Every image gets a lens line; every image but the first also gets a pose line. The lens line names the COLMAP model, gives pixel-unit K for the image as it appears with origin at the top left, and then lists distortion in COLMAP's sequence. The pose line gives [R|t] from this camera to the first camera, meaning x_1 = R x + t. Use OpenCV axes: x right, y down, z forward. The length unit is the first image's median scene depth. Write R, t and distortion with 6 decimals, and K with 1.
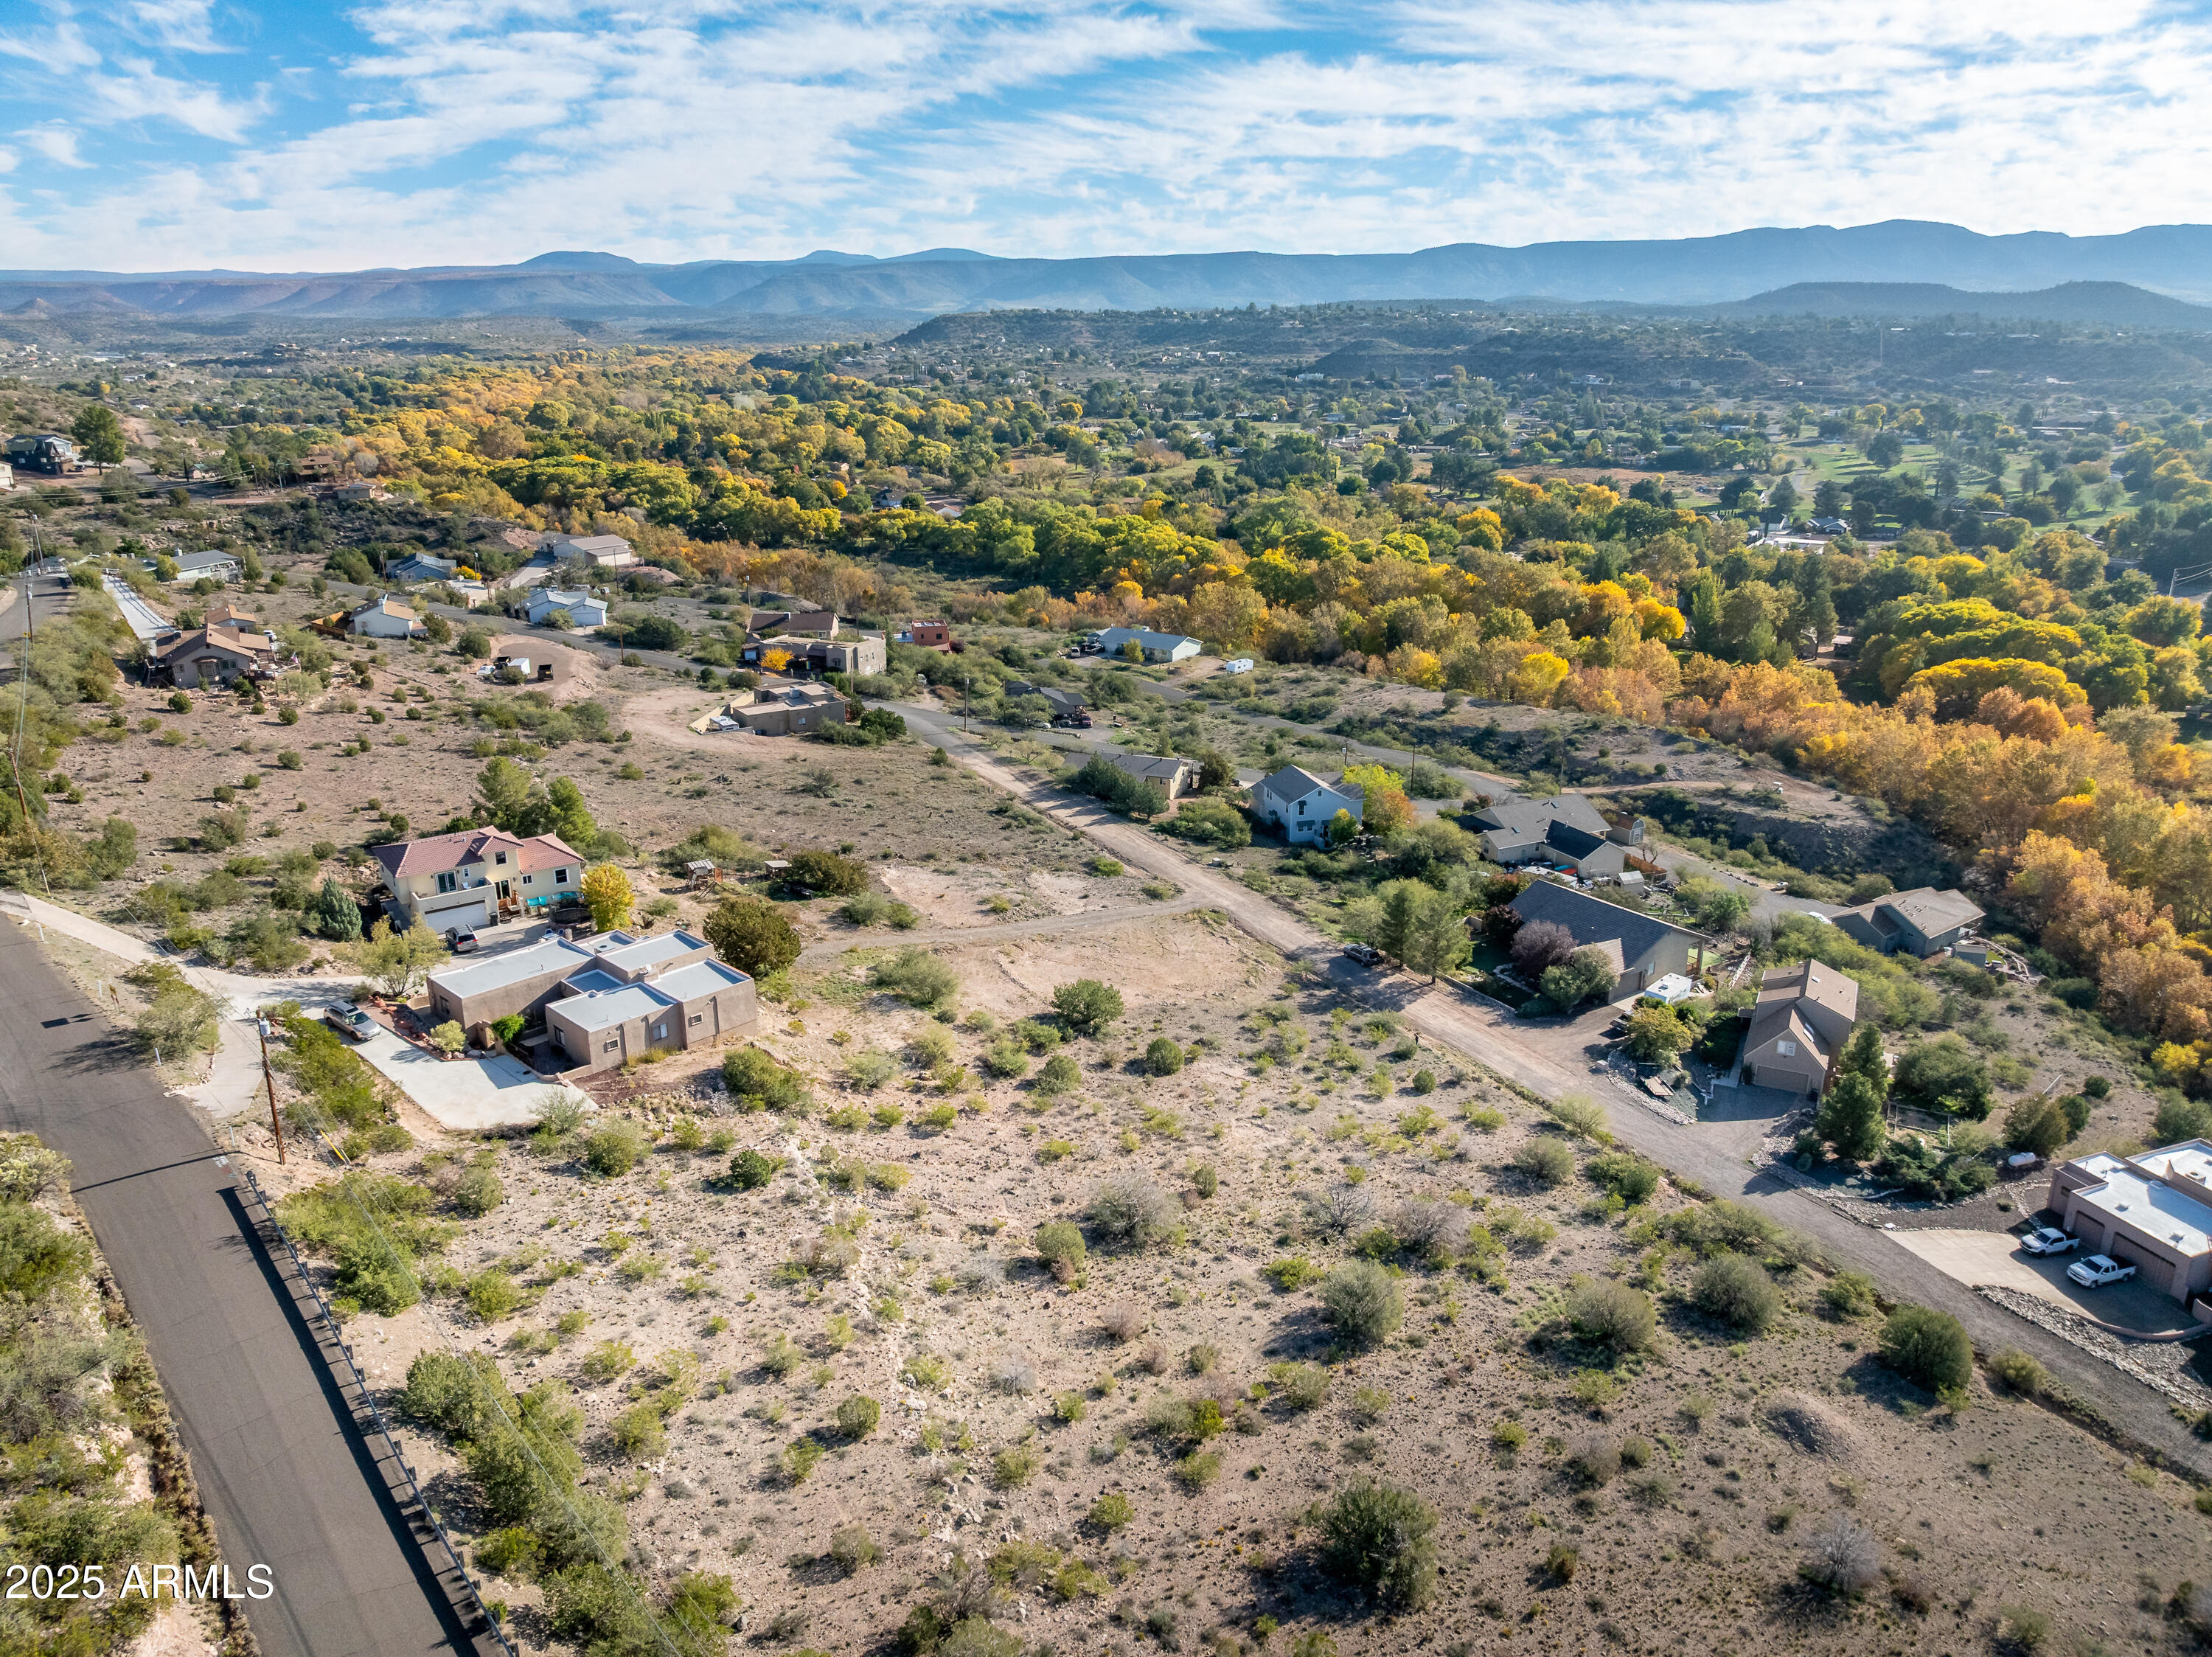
lens RADIAL K [[1557.9, 0, 1125.4], [0, 1557.9, 829.2], [0, 0, 1]] dist [-0.048238, 0.015695]
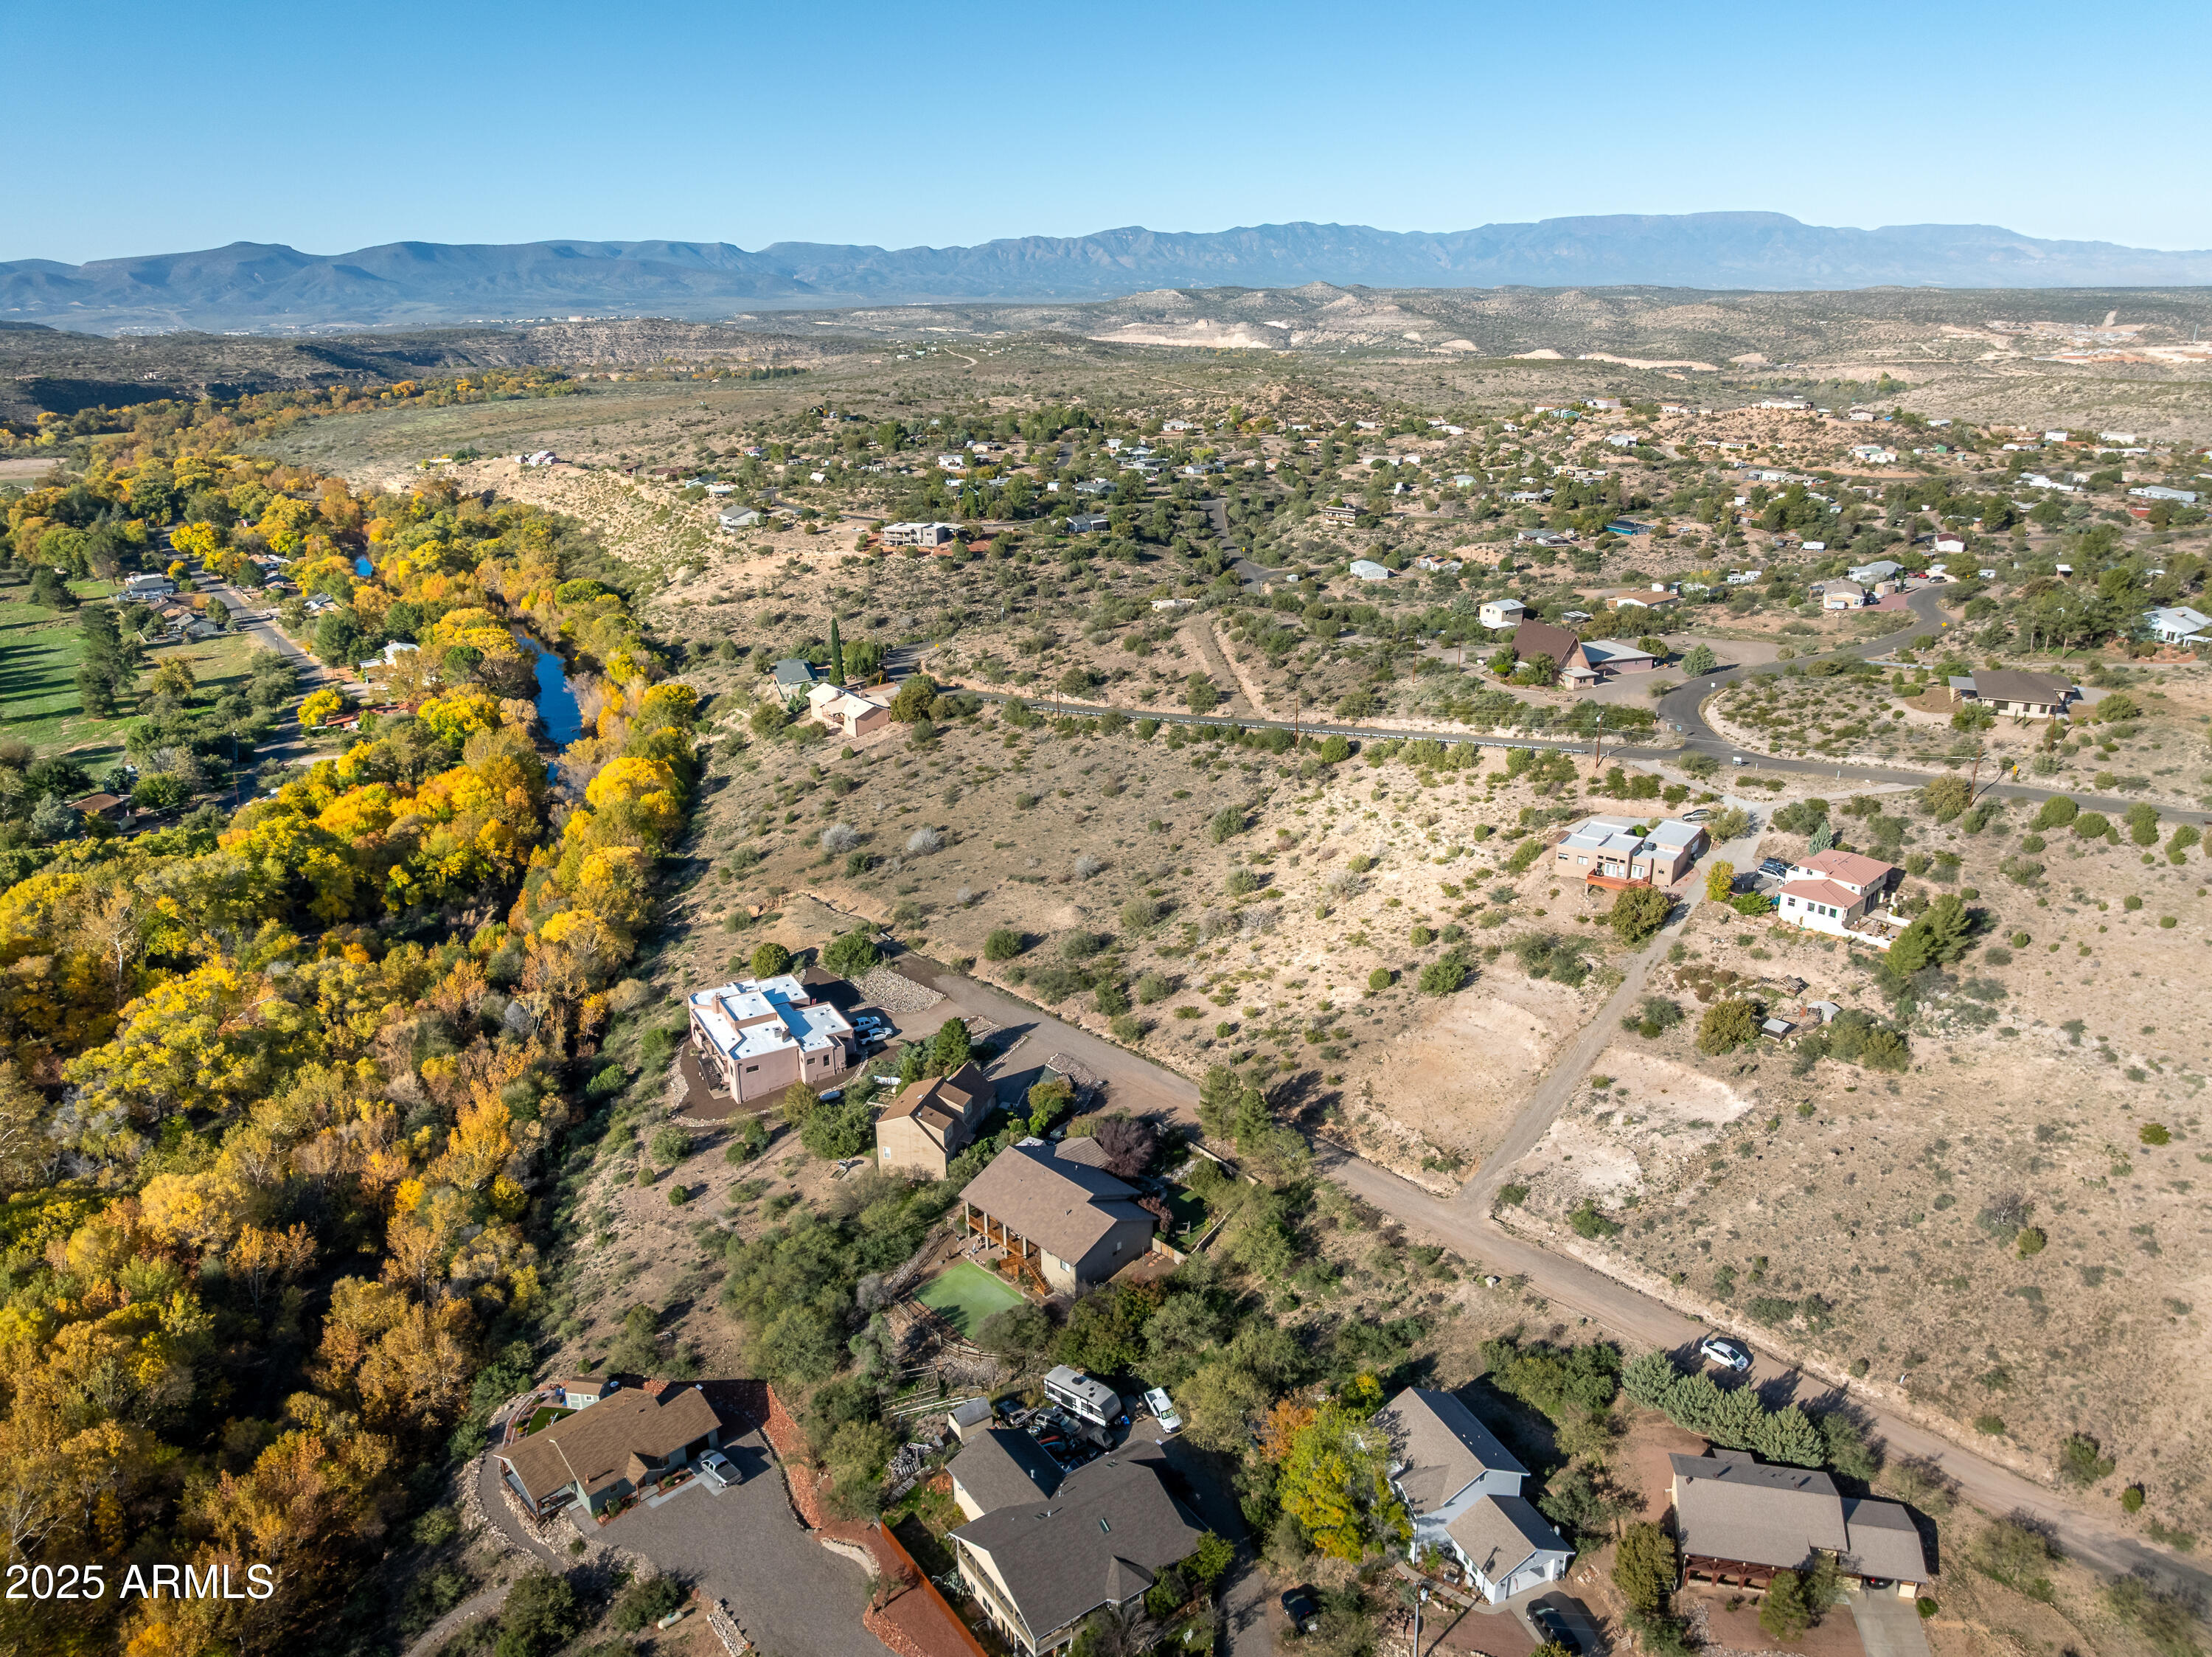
lens RADIAL K [[1546.3, 0, 1121.6], [0, 1546.3, 835.8], [0, 0, 1]] dist [-0.016314, -0.033730]
pose [[-0.987866, 0.057373, -0.144321, 0.249946], [-0.042227, 0.795032, 0.605096, -0.452619], [0.149456, 0.603848, -0.782963, 1.022405]]
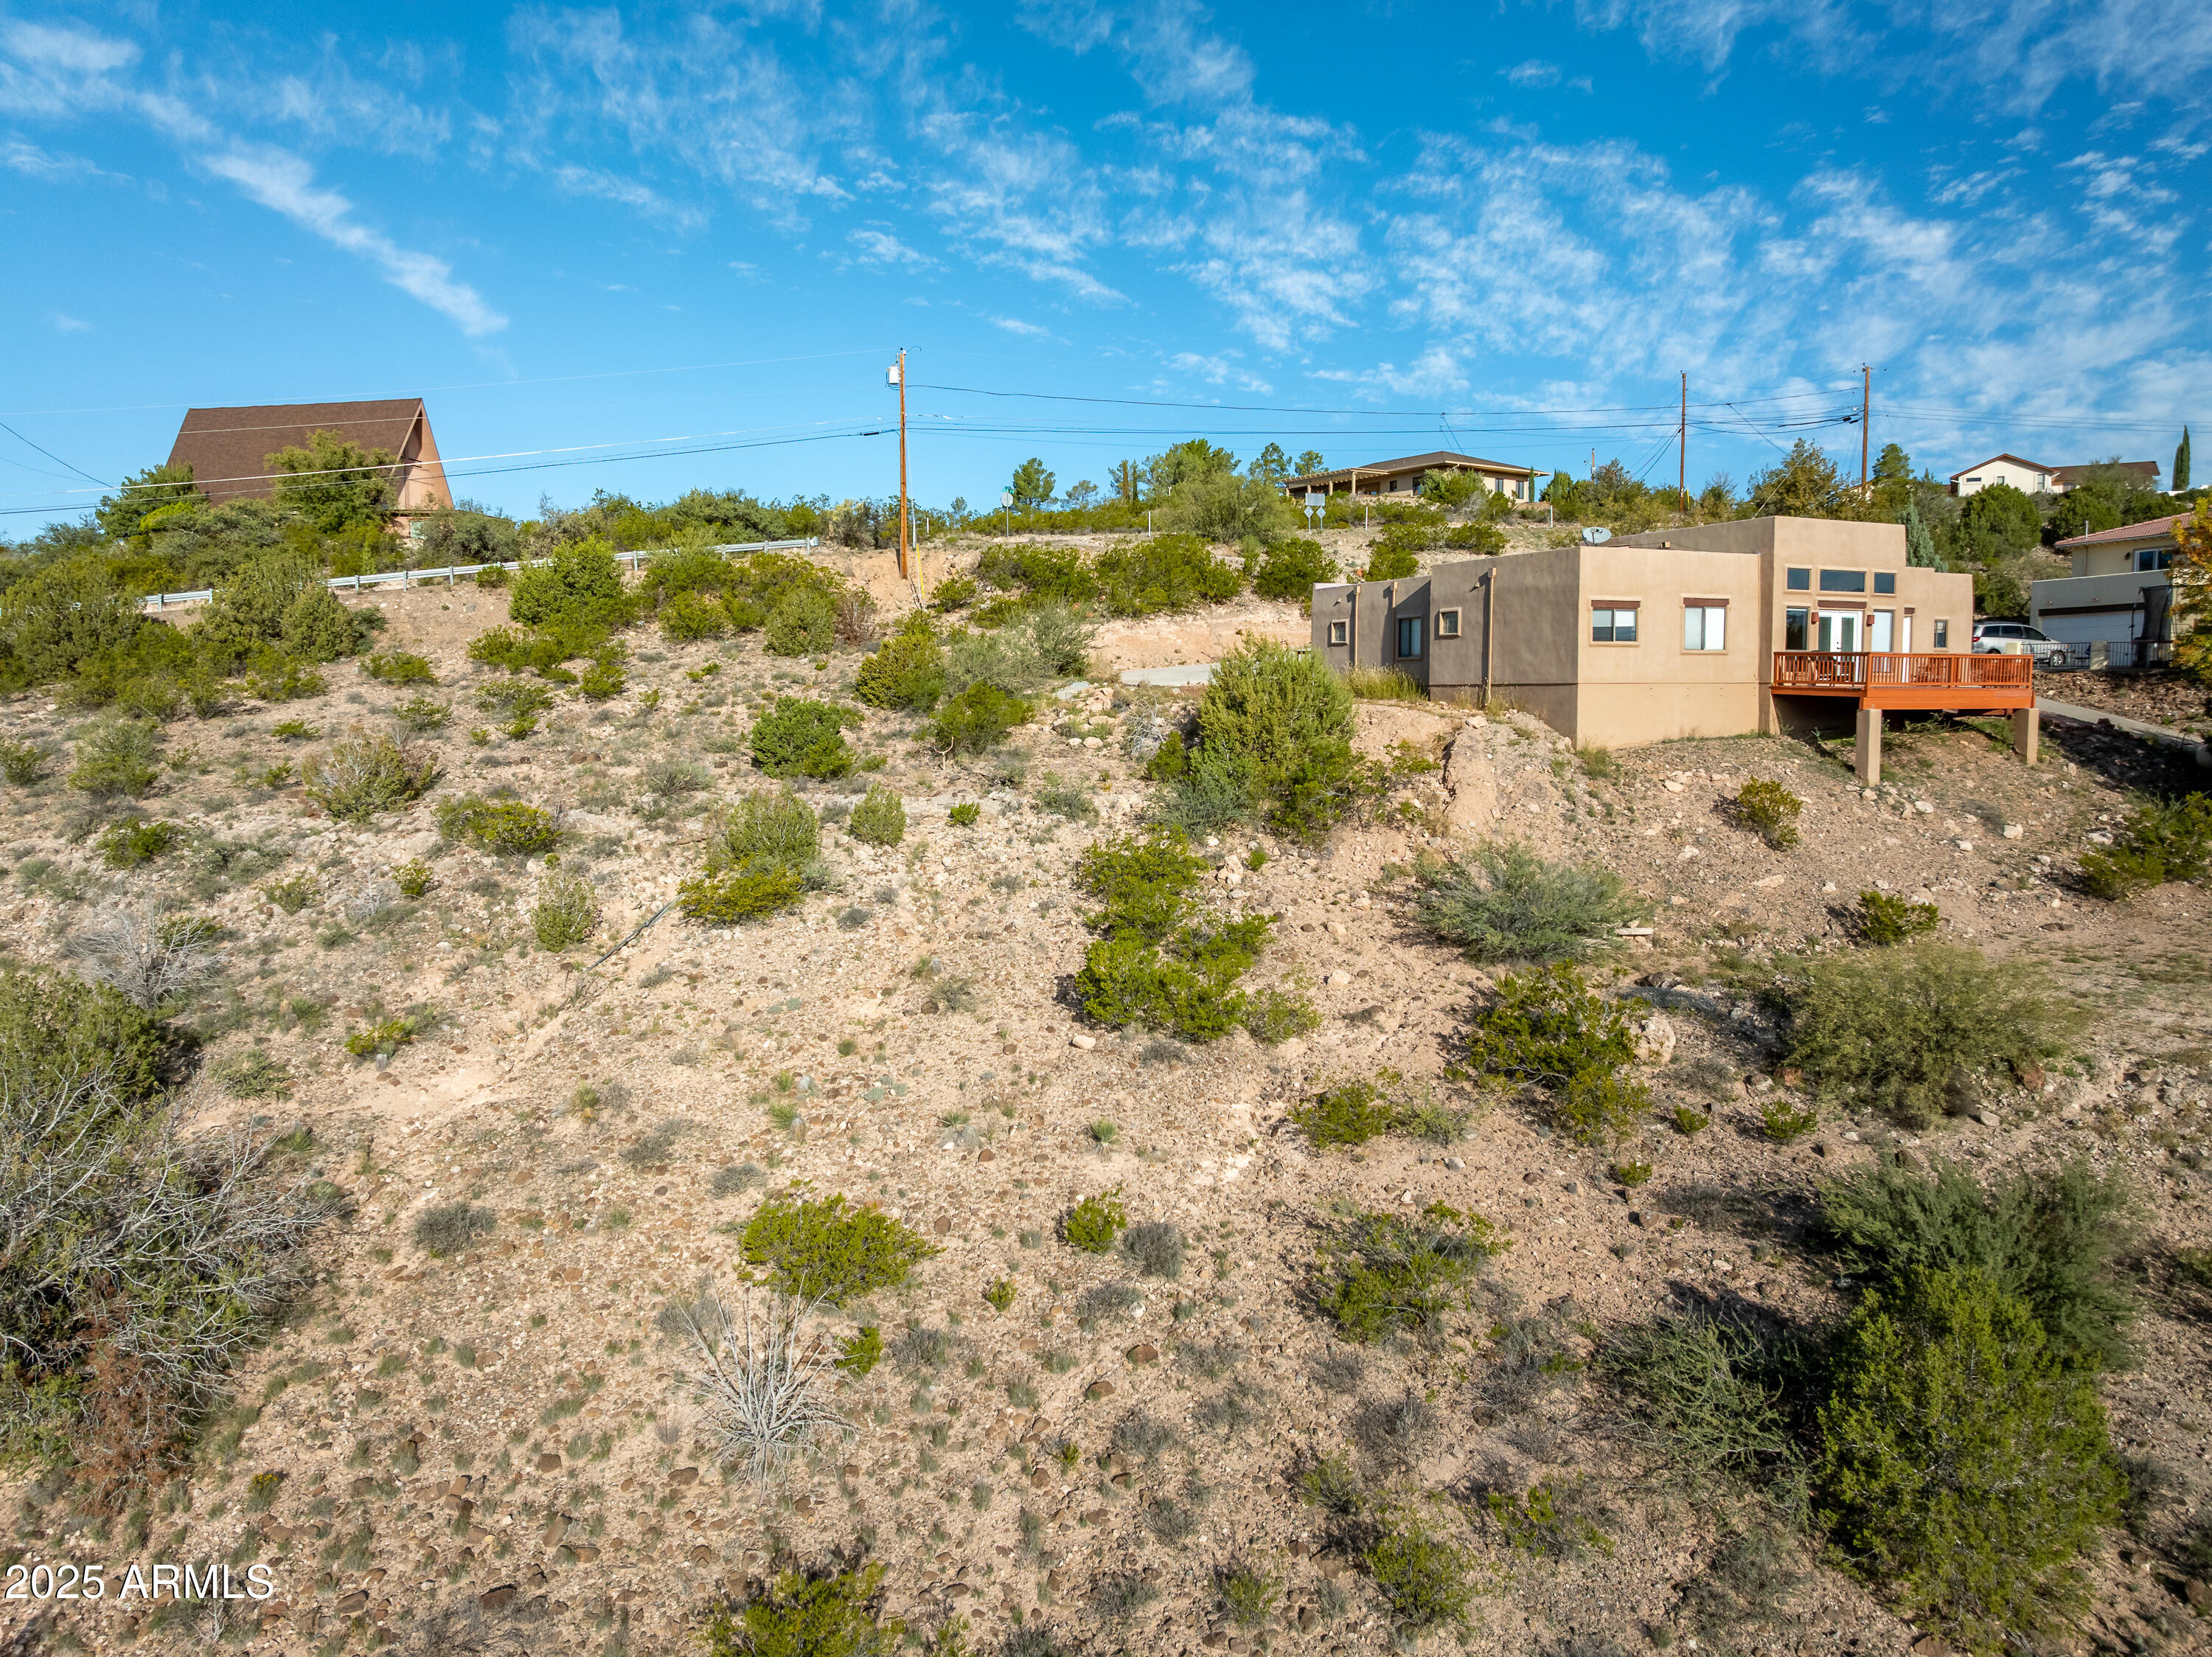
lens RADIAL K [[1556.5, 0, 1117.3], [0, 1556.5, 835.3], [0, 0, 1]] dist [-0.023646, -0.023190]
pose [[-0.377792, 0.083455, -0.922122, 0.041571], [-0.280250, 0.938905, 0.199792, 0.047738], [0.882459, 0.333905, -0.331322, 0.431352]]
